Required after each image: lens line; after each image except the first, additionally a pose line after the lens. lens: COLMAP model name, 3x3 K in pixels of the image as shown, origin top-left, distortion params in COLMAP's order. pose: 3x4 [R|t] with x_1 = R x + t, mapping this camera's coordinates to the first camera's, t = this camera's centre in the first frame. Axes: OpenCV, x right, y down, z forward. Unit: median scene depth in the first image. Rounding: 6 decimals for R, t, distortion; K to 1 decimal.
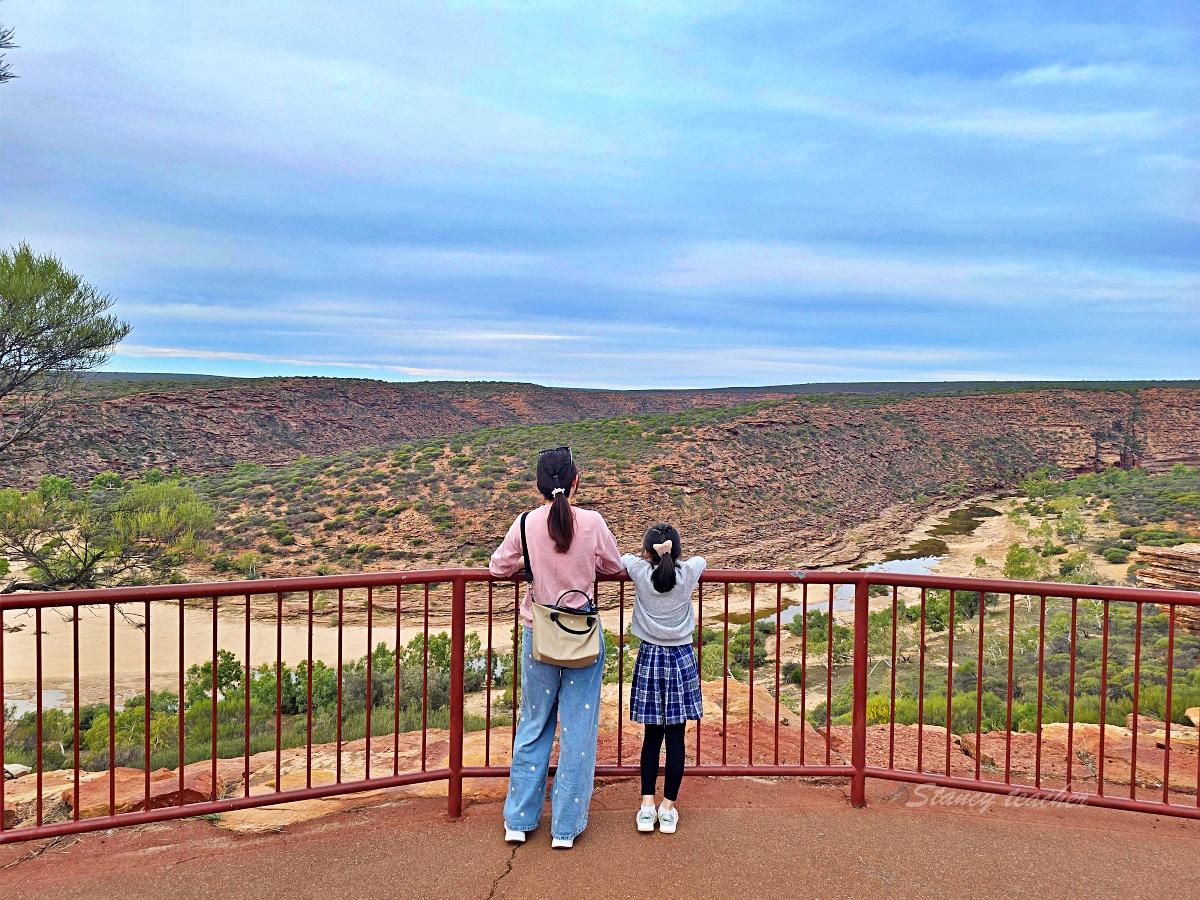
lens RADIAL K [[801.8, 0, 600.0], [0, 801.8, 450.0], [0, 0, 1]] dist [0.061385, -0.059010]
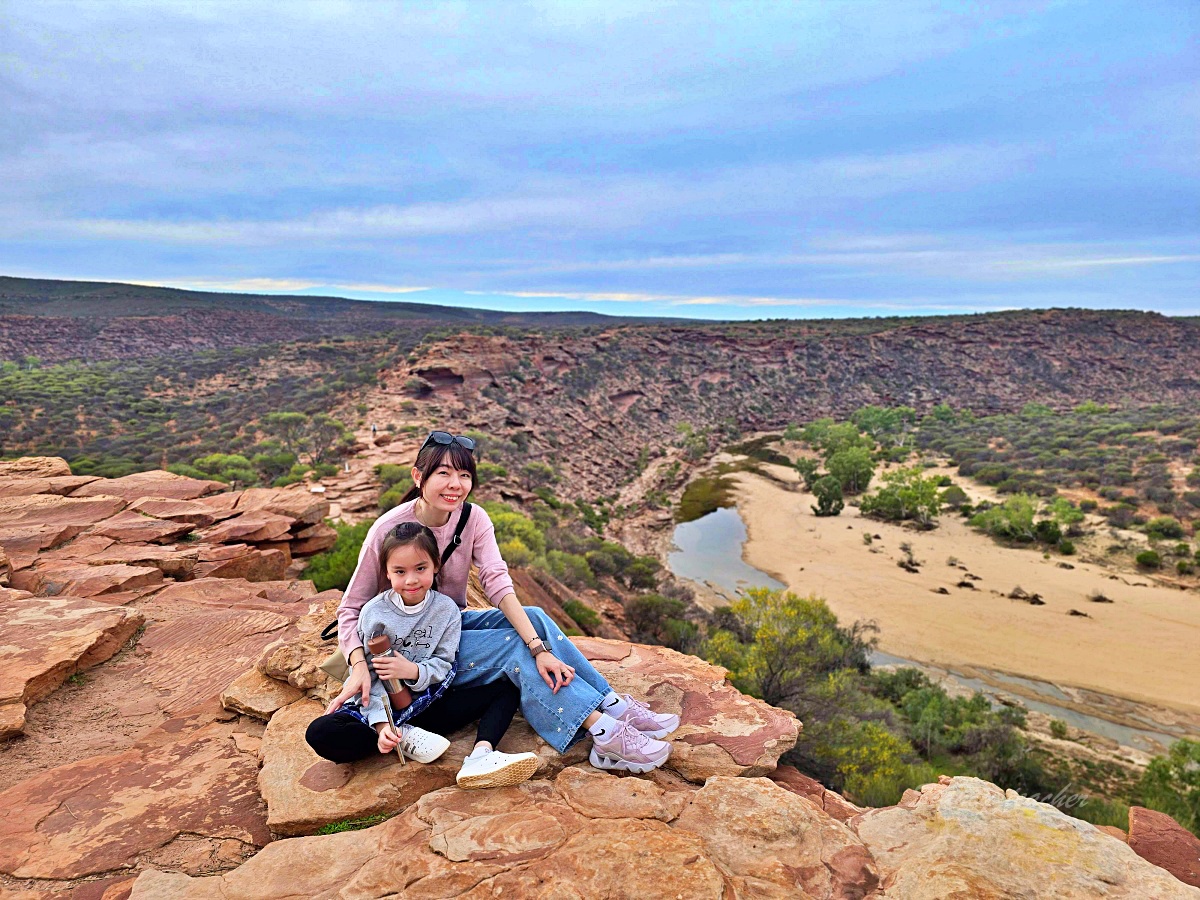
lens RADIAL K [[796.1, 0, 618.6], [0, 796.1, 471.8], [0, 0, 1]] dist [0.085156, -0.097355]
pose [[0.745012, 0.108074, -0.658238, -0.178595], [-0.048428, 0.992947, 0.108216, 0.013683], [0.665291, -0.048745, 0.744991, 0.068484]]
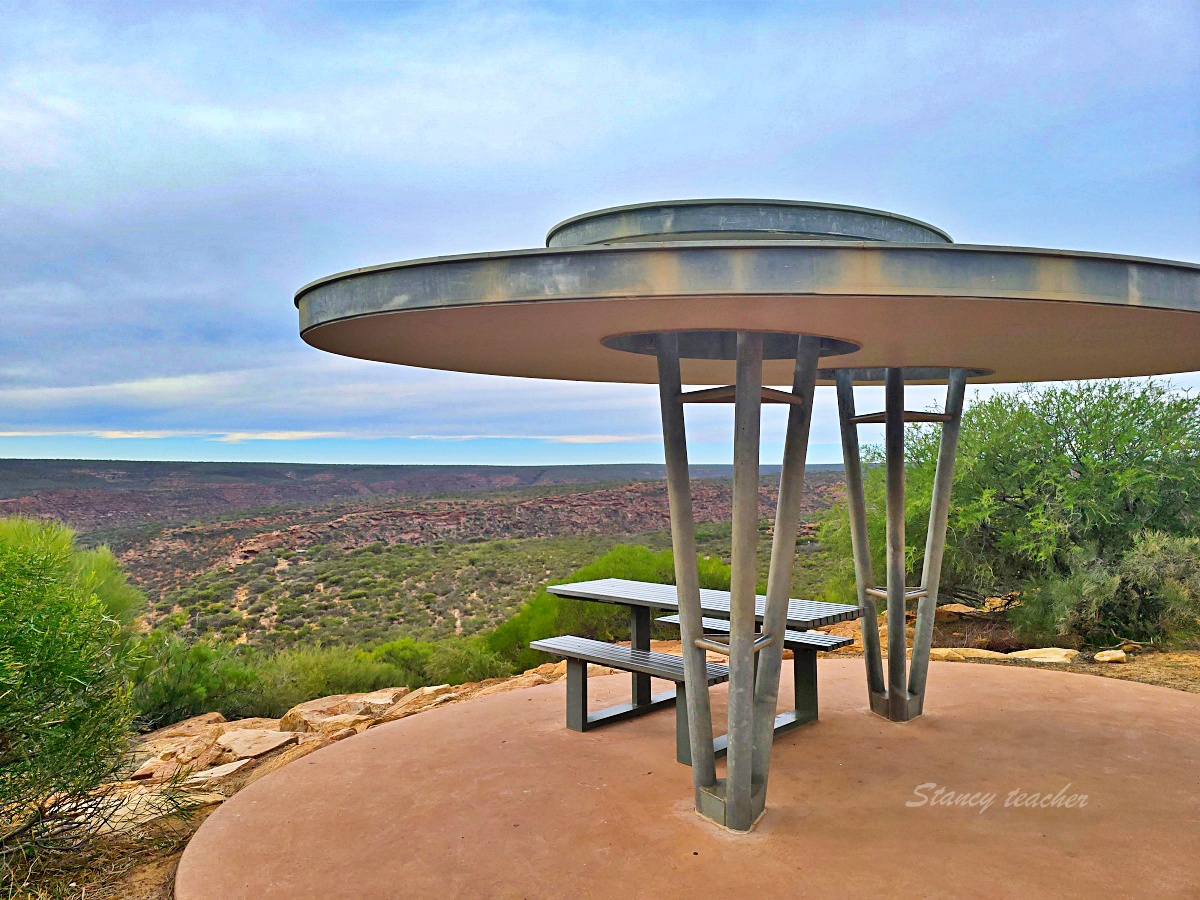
lens RADIAL K [[801.8, 0, 600.0], [0, 801.8, 450.0], [0, 0, 1]] dist [0.061385, -0.059010]
pose [[0.855618, -0.044386, -0.515701, 0.401834], [-0.003945, 0.995728, -0.092247, -0.017996], [0.517592, 0.080963, 0.851788, -0.347353]]
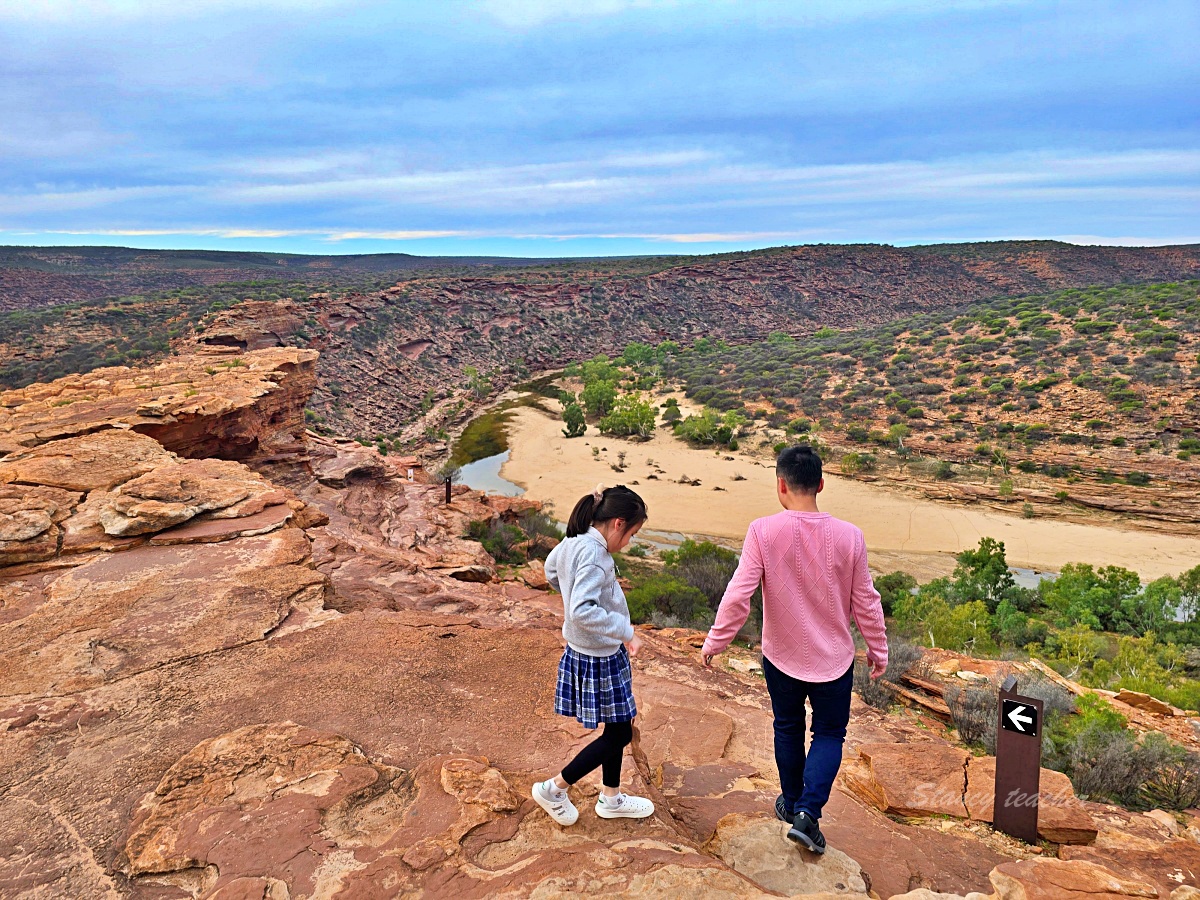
lens RADIAL K [[791.8, 0, 597.5], [0, 791.8, 465.0], [0, 0, 1]] dist [0.080620, -0.106593]
pose [[0.858179, 0.086564, -0.505999, -0.104873], [0.001659, 0.985207, 0.171359, 0.006958], [0.513348, -0.147896, 0.845341, 0.025510]]
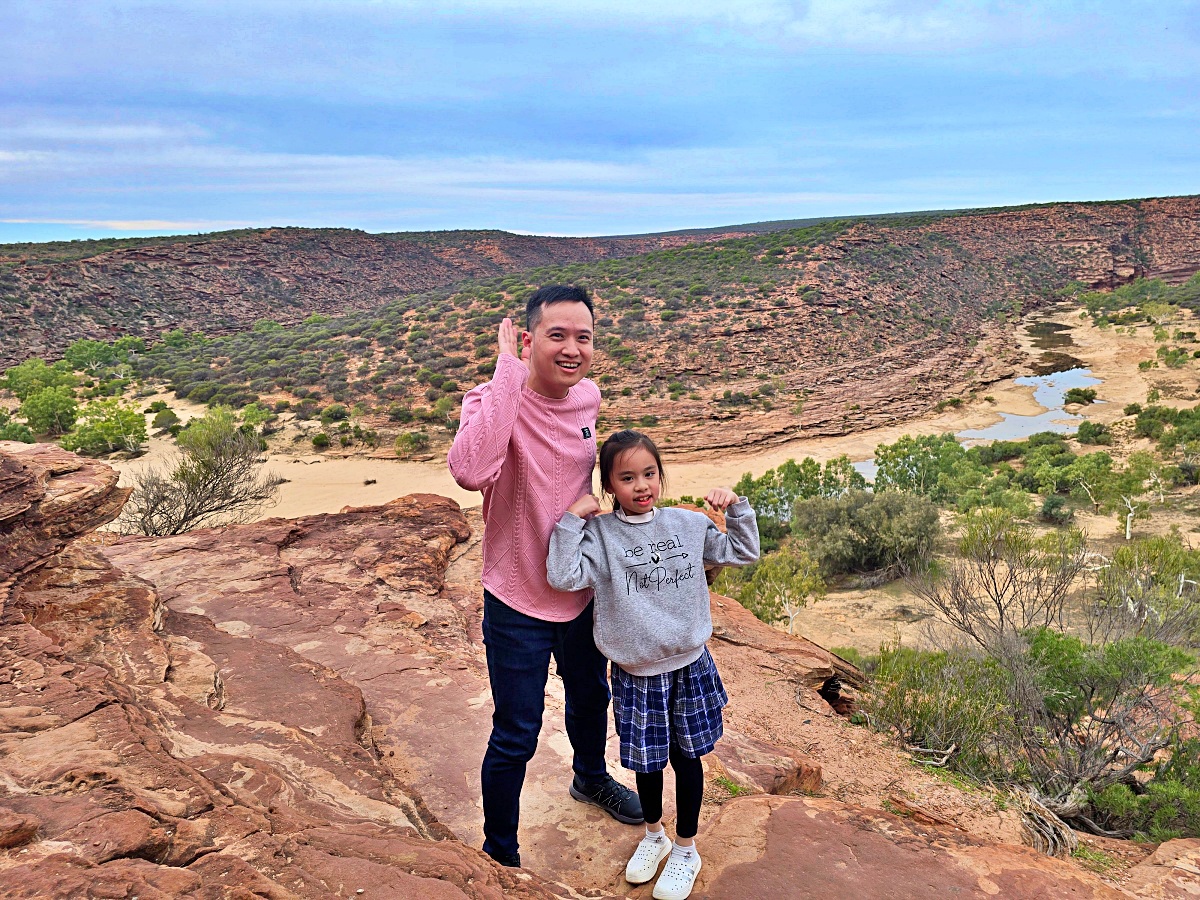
lens RADIAL K [[801.8, 0, 600.0], [0, 801.8, 450.0], [0, 0, 1]] dist [0.061385, -0.059010]
pose [[0.994368, -0.069082, 0.080372, -0.133347], [0.053732, 0.982284, 0.179528, 0.013676], [-0.091351, -0.174198, 0.980464, 0.048281]]
